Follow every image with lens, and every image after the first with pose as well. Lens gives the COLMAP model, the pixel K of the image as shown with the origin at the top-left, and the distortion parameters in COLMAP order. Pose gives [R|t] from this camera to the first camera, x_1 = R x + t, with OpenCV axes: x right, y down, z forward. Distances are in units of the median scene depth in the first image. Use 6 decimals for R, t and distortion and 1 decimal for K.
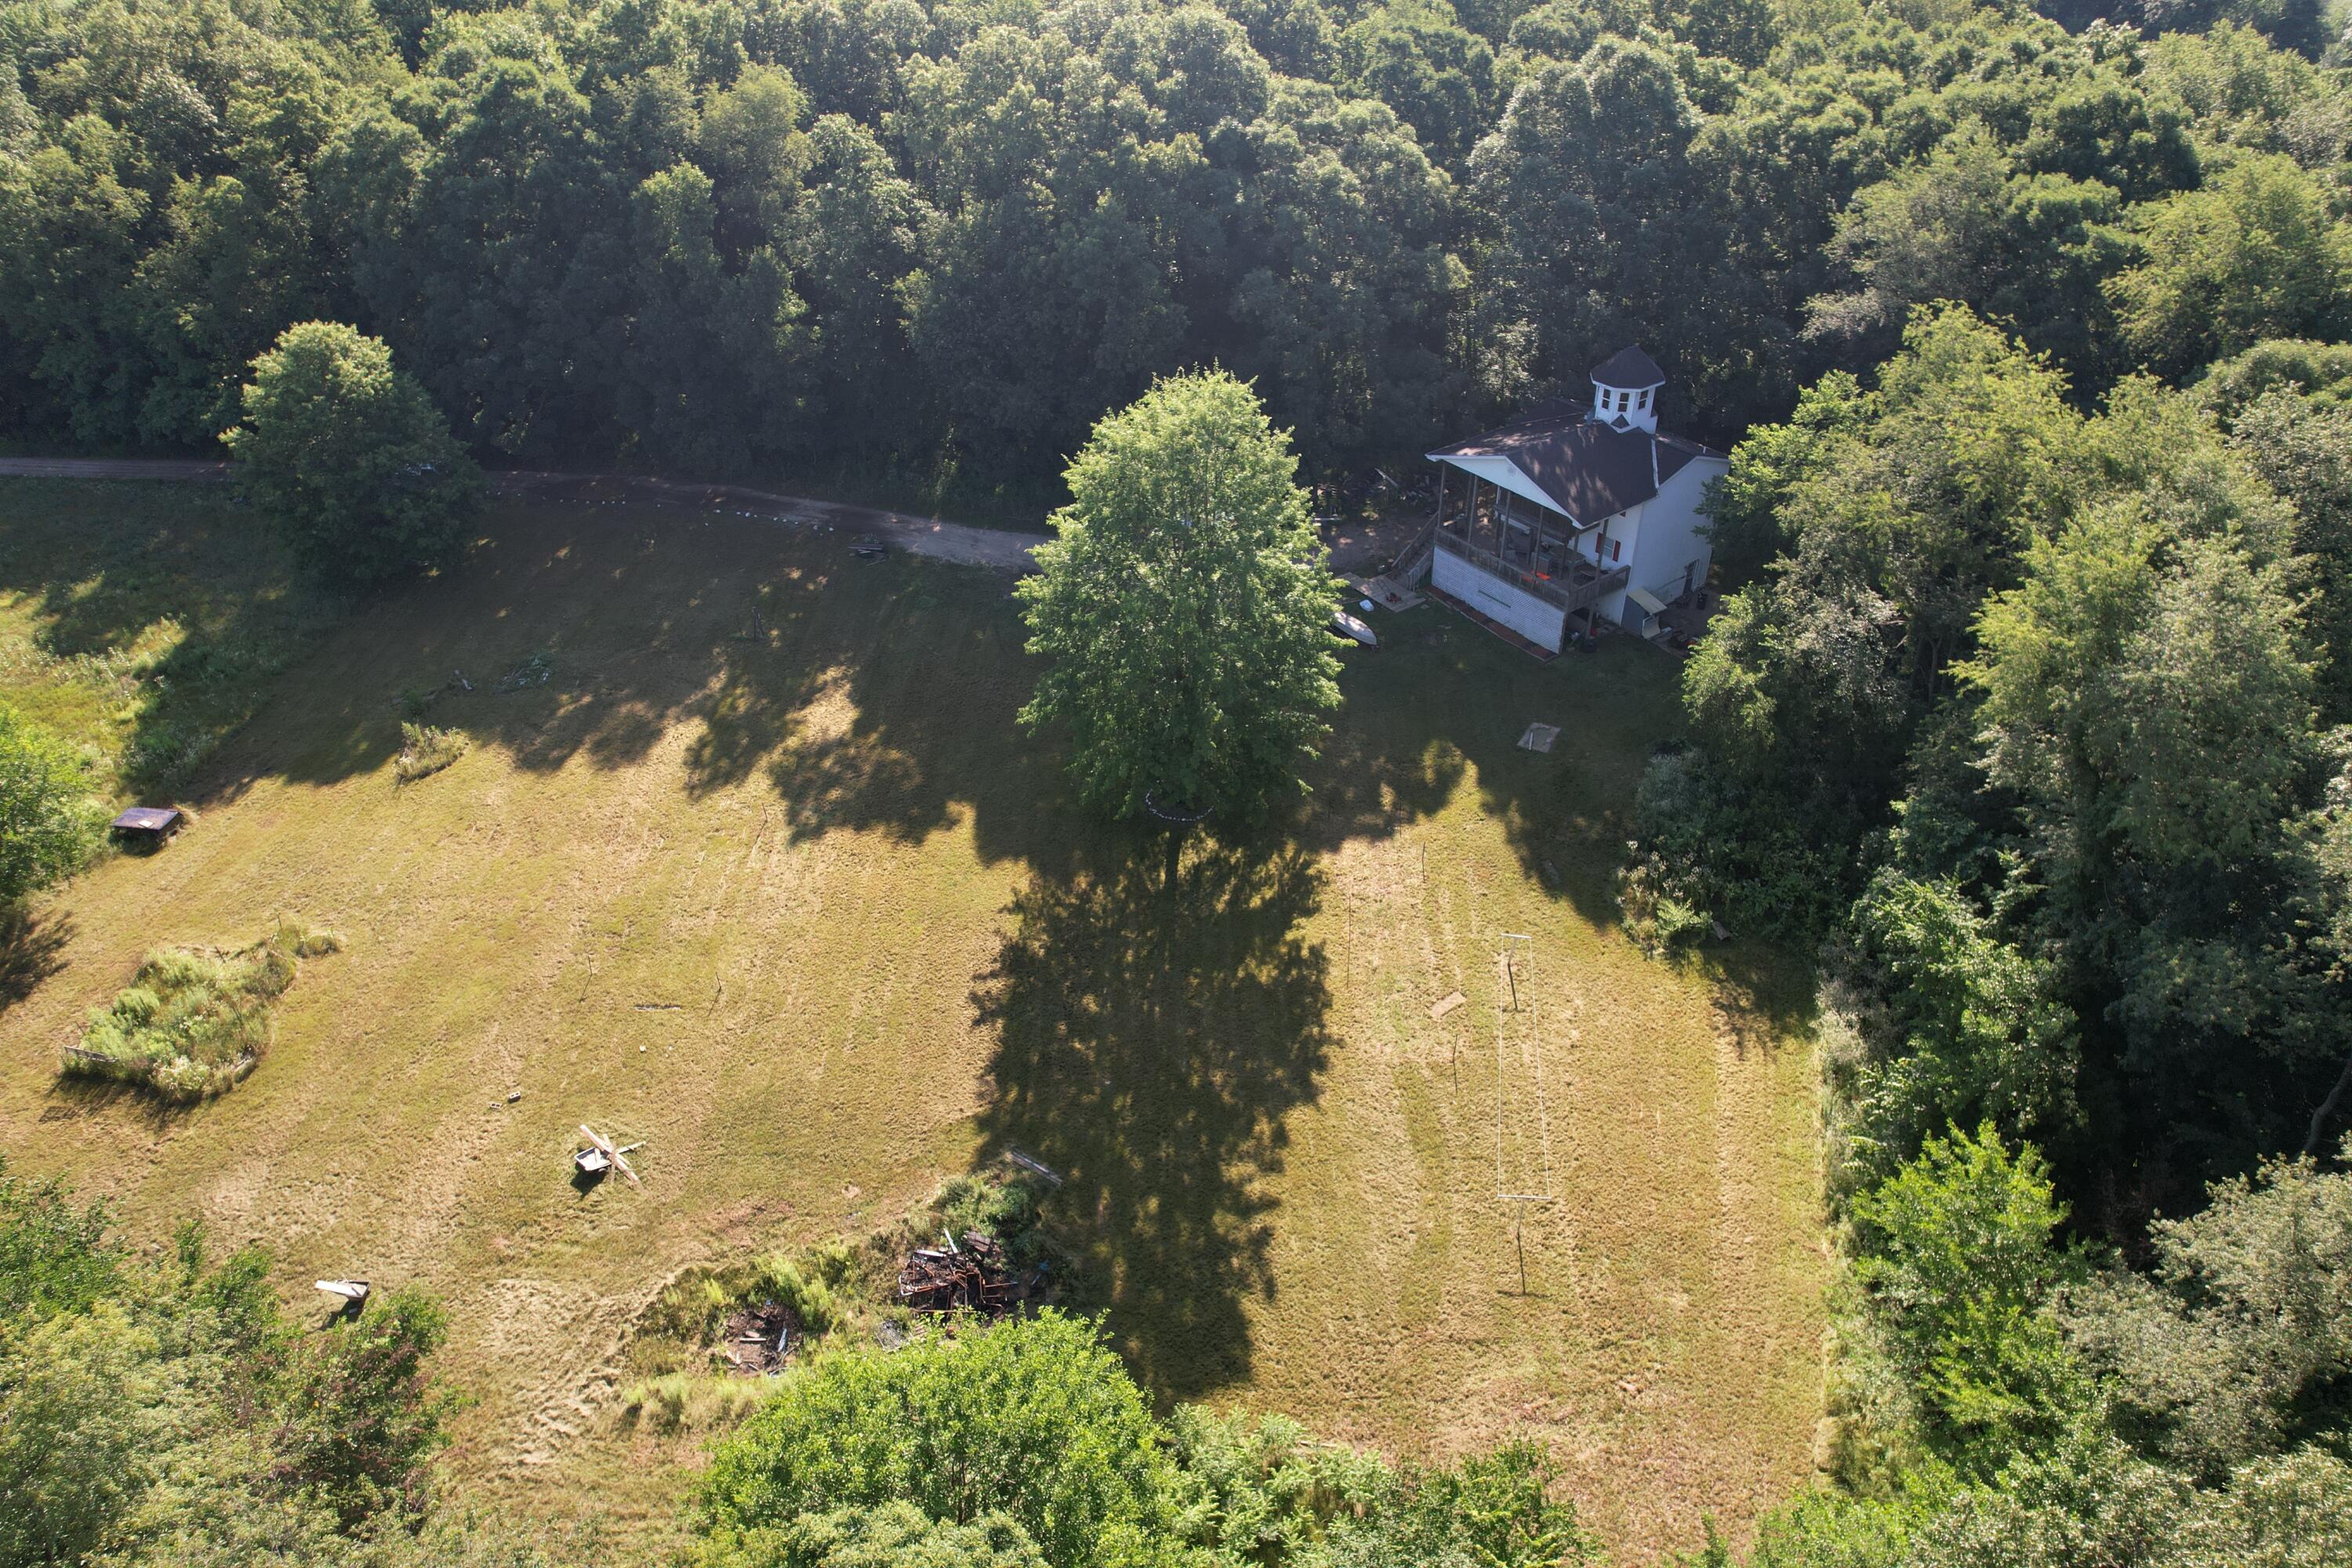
lens RADIAL K [[1505.5, 0, 1177.3], [0, 1505.5, 784.4], [0, 0, 1]] dist [-0.073774, 0.064137]
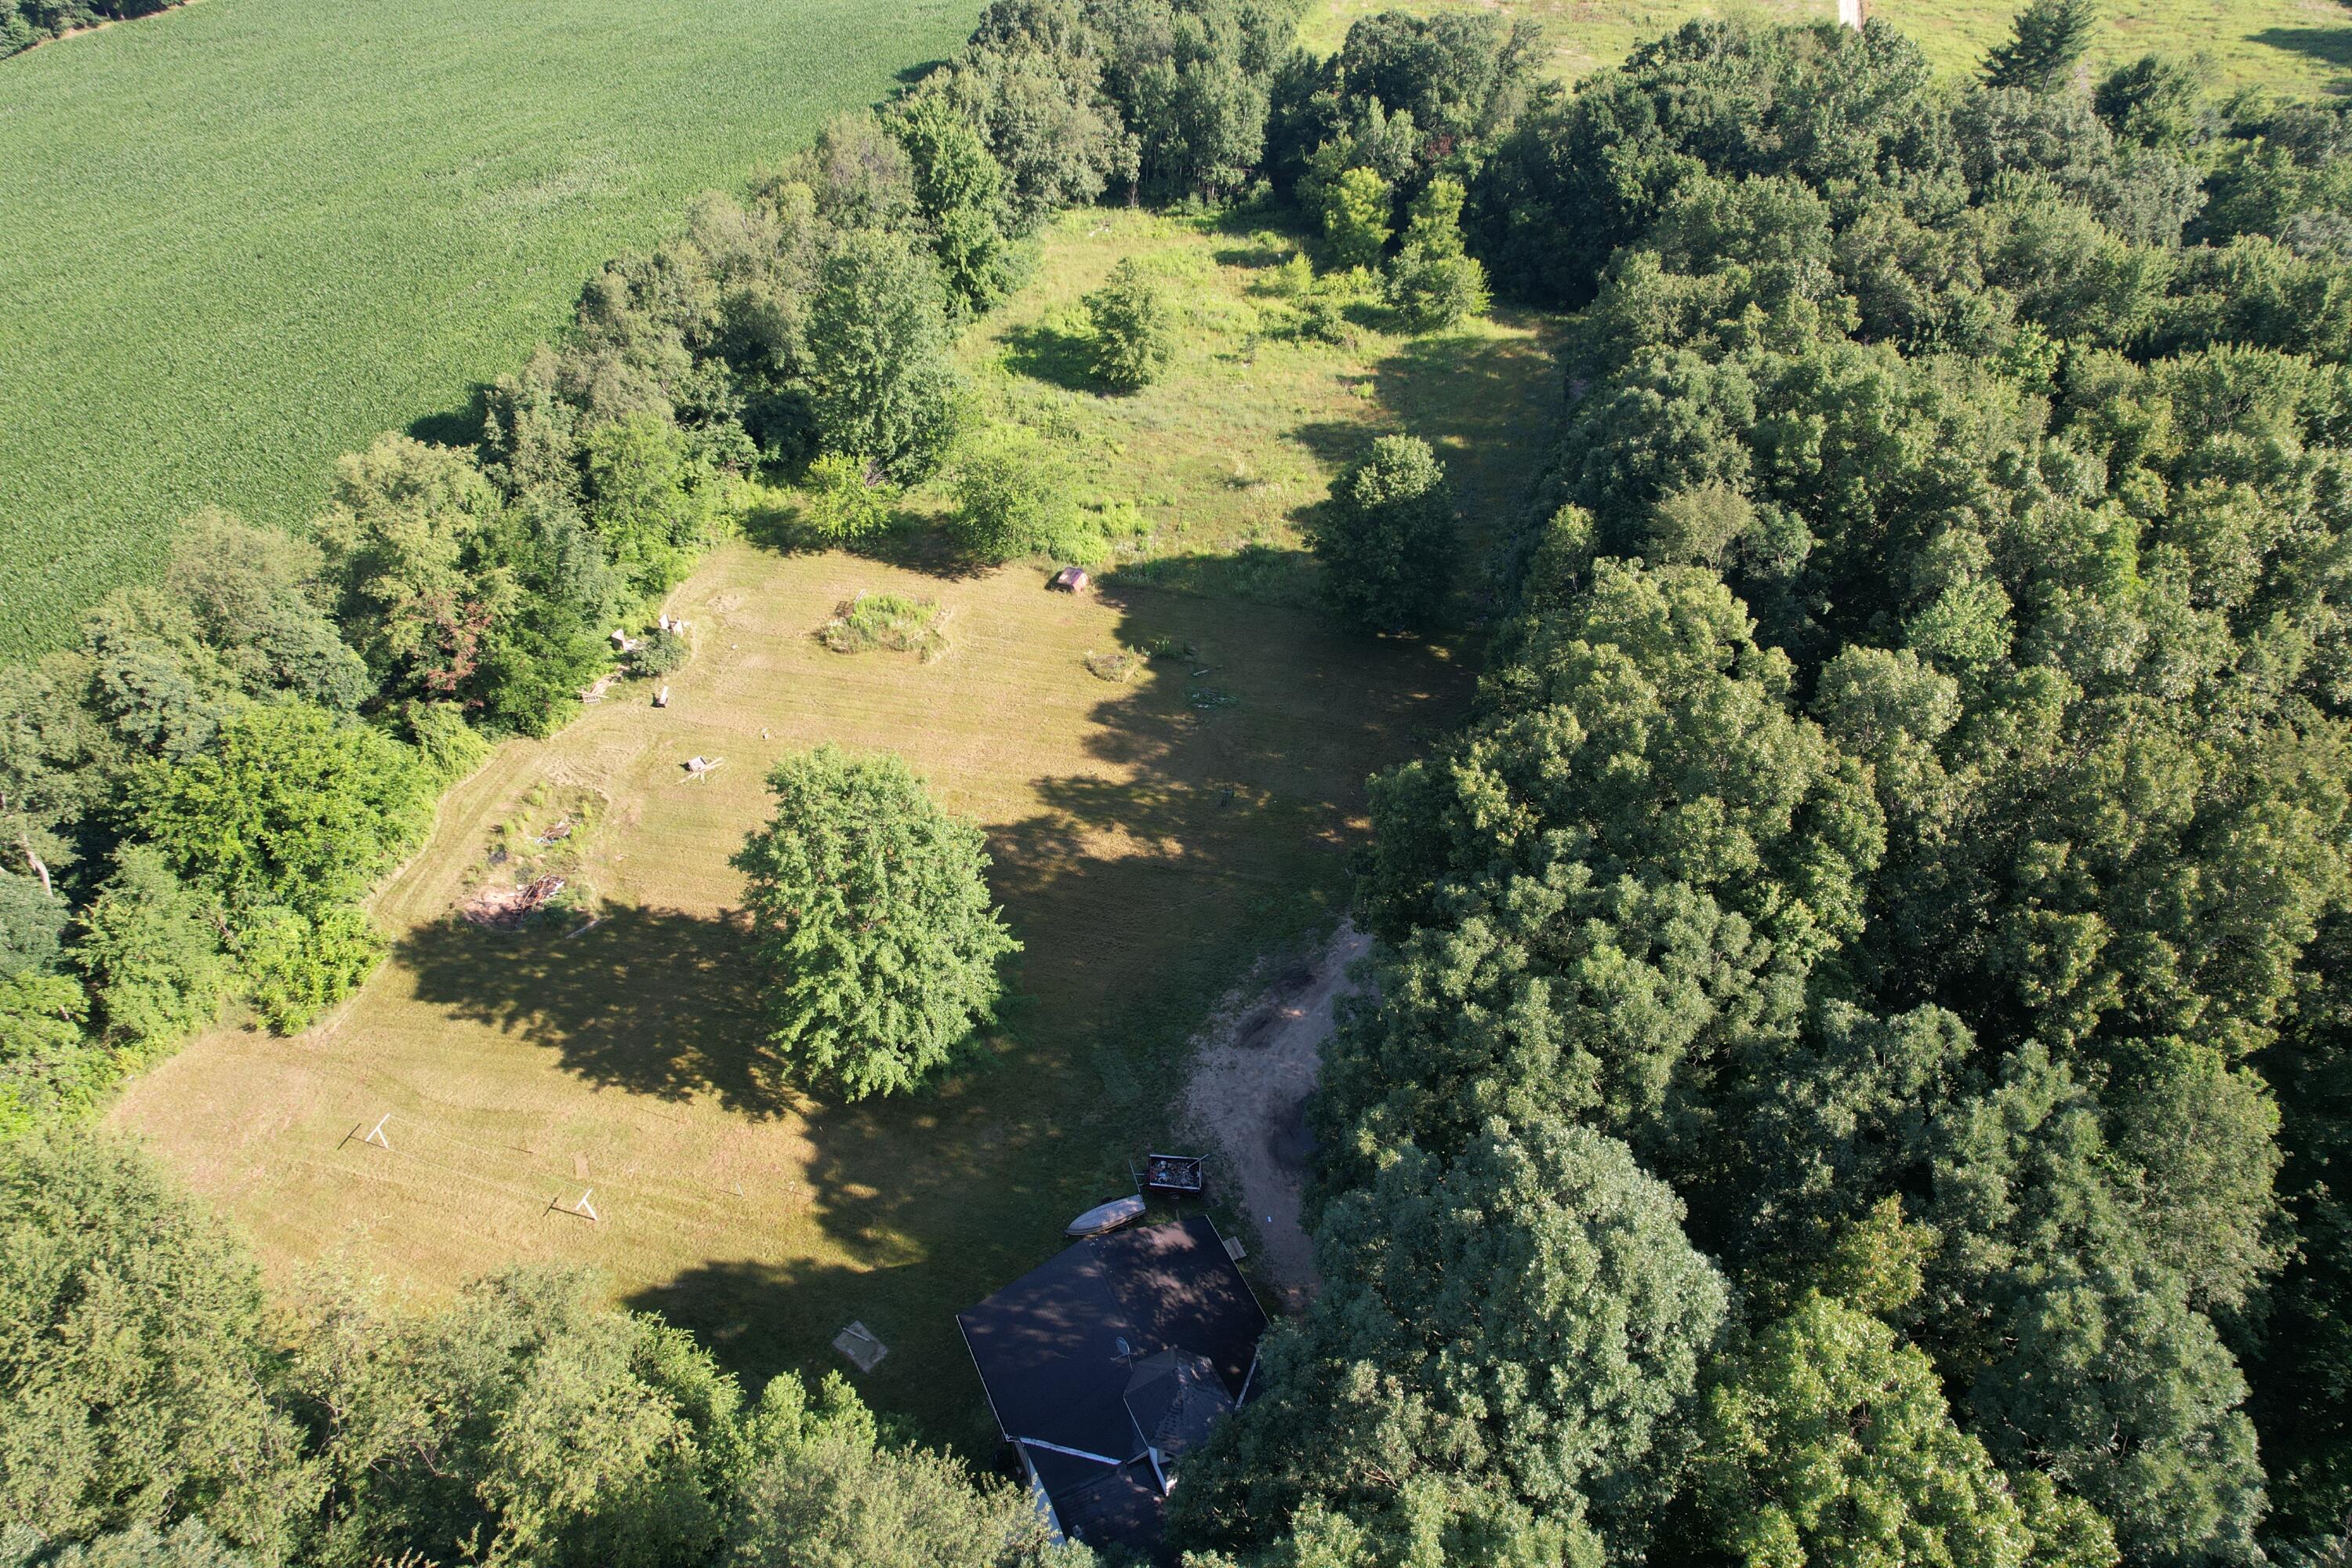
lens RADIAL K [[1505.5, 0, 1181.9], [0, 1505.5, 767.3], [0, 0, 1]] dist [-0.073774, 0.064137]
pose [[-0.183046, 0.620725, -0.762361, 0.732818], [-0.555410, 0.574558, 0.601169, -0.946896], [0.811181, 0.533464, 0.239586, 0.780549]]
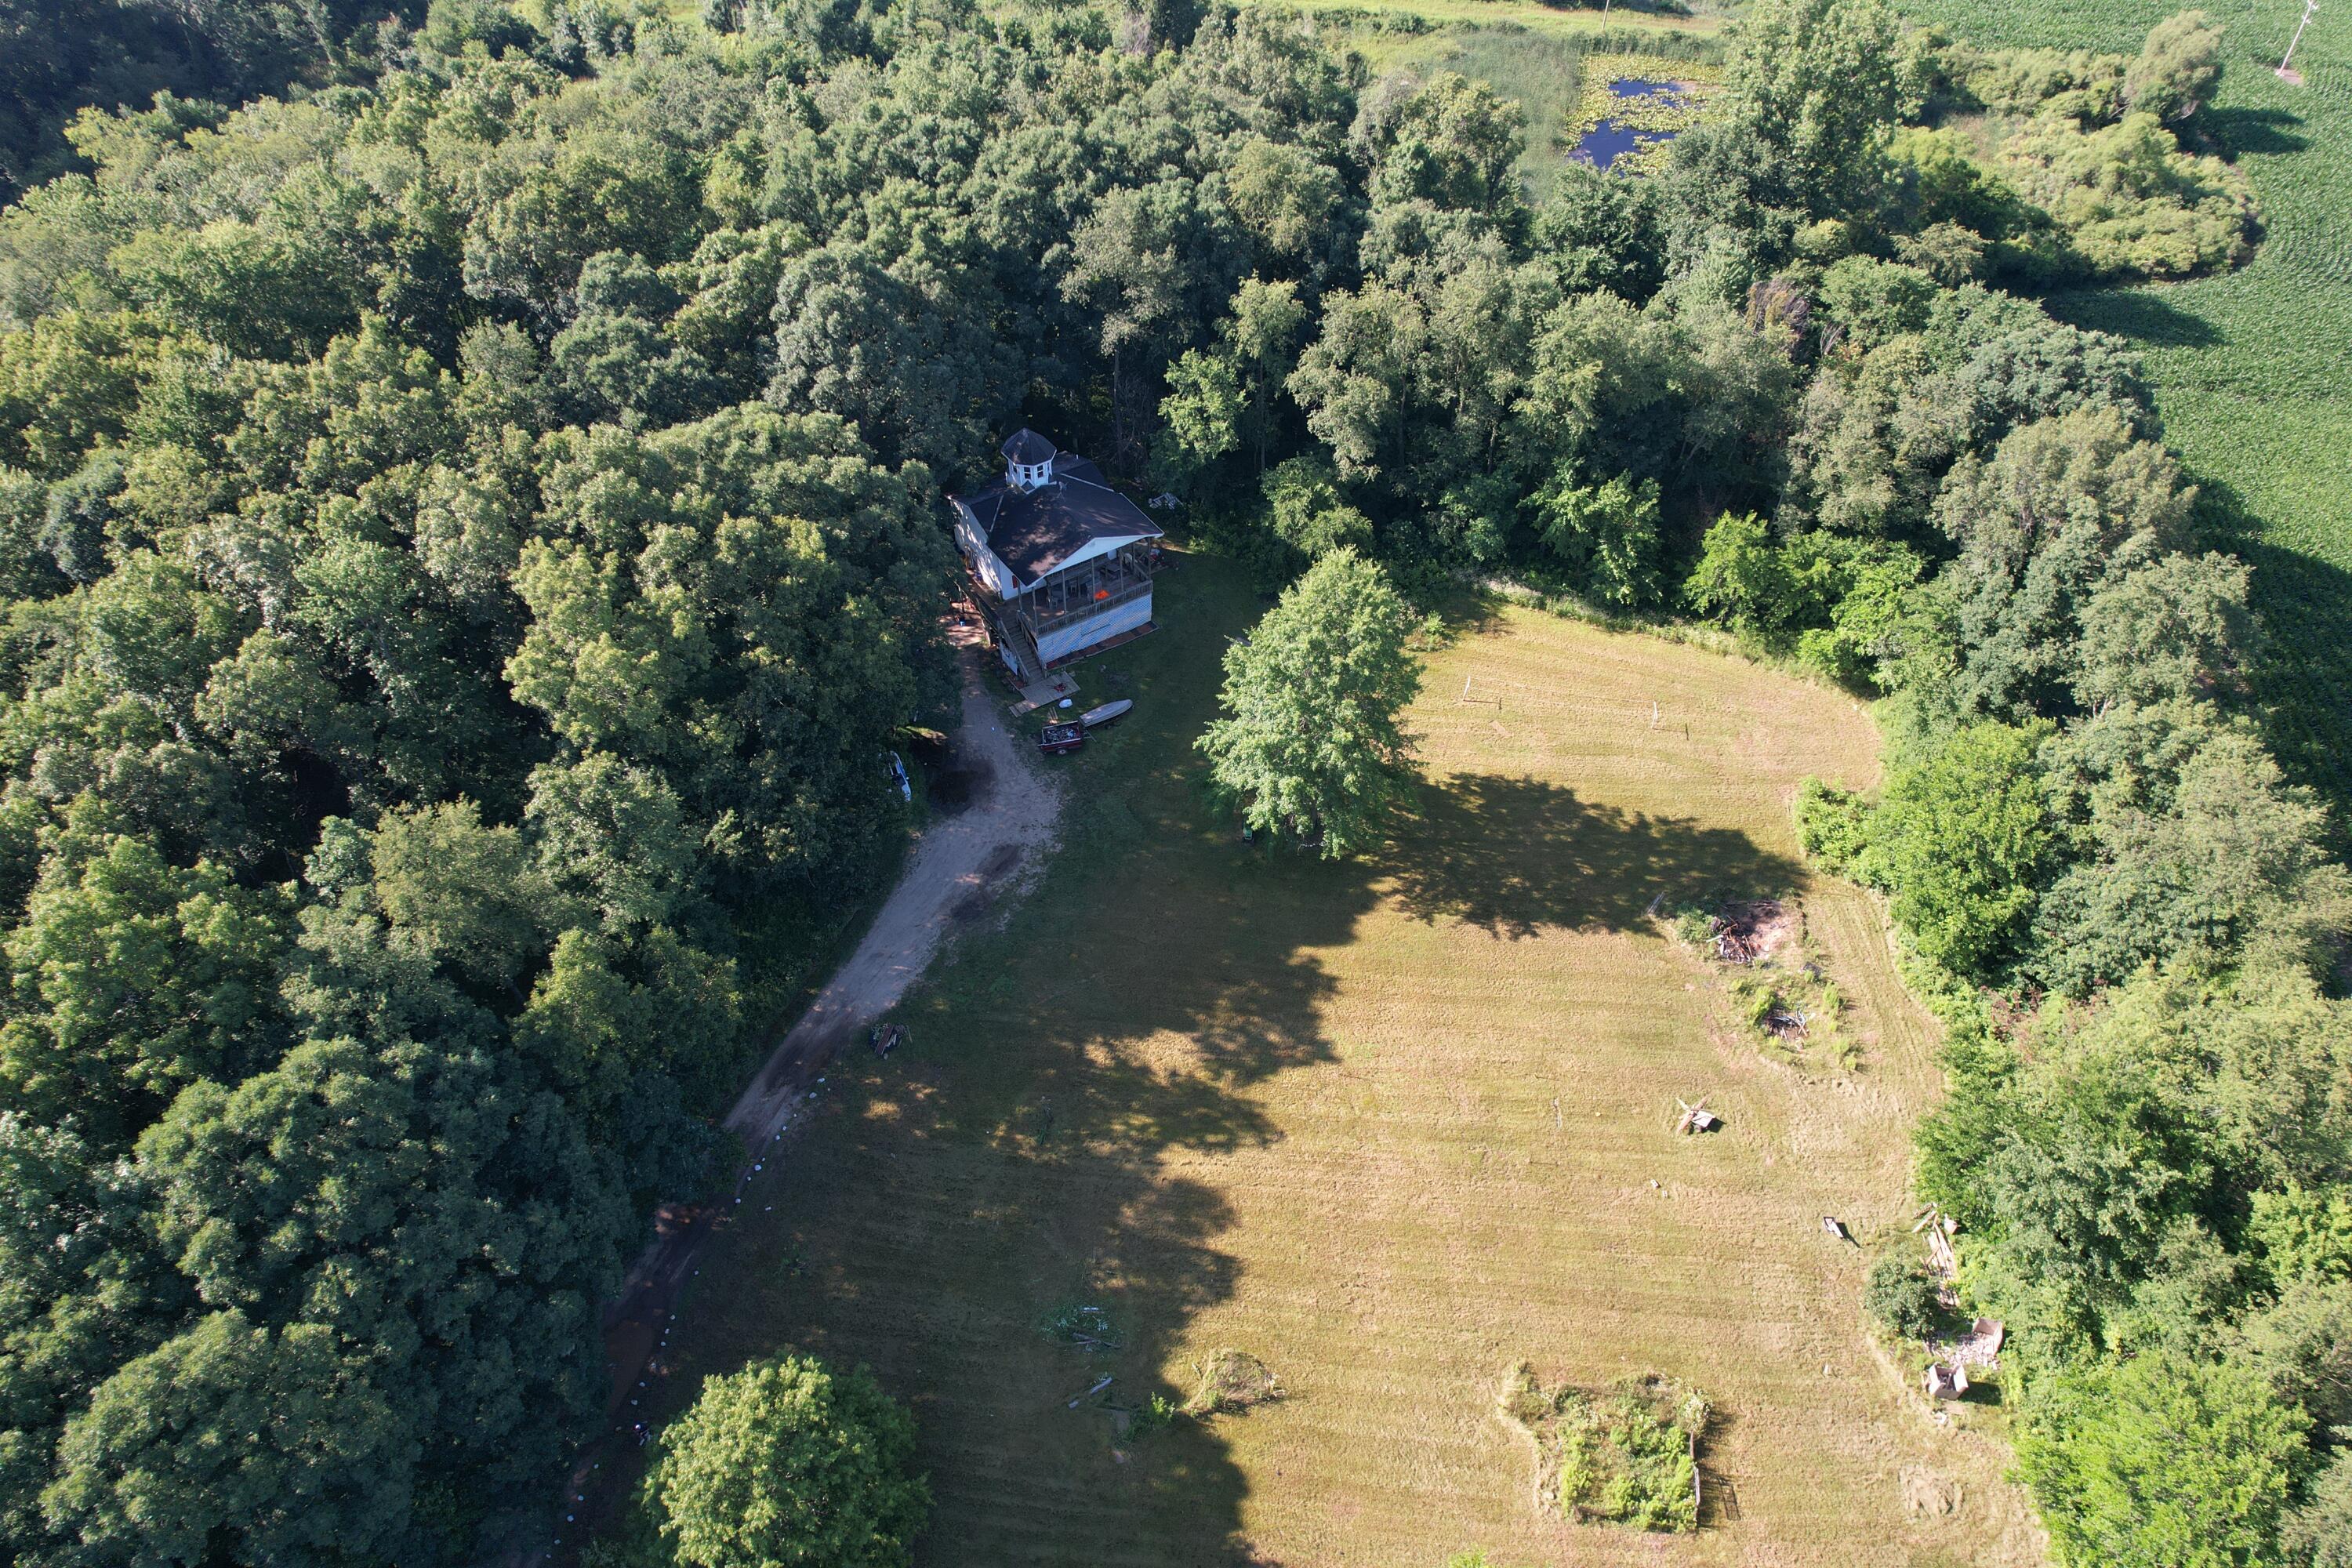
lens RADIAL K [[1505.5, 0, 1187.5], [0, 1505.5, 783.0], [0, 0, 1]] dist [-0.073774, 0.064137]
pose [[0.051896, -0.697978, 0.714237, -0.961093], [0.586458, 0.600188, 0.543913, -0.832688], [-0.808315, 0.390643, 0.440482, 0.463311]]
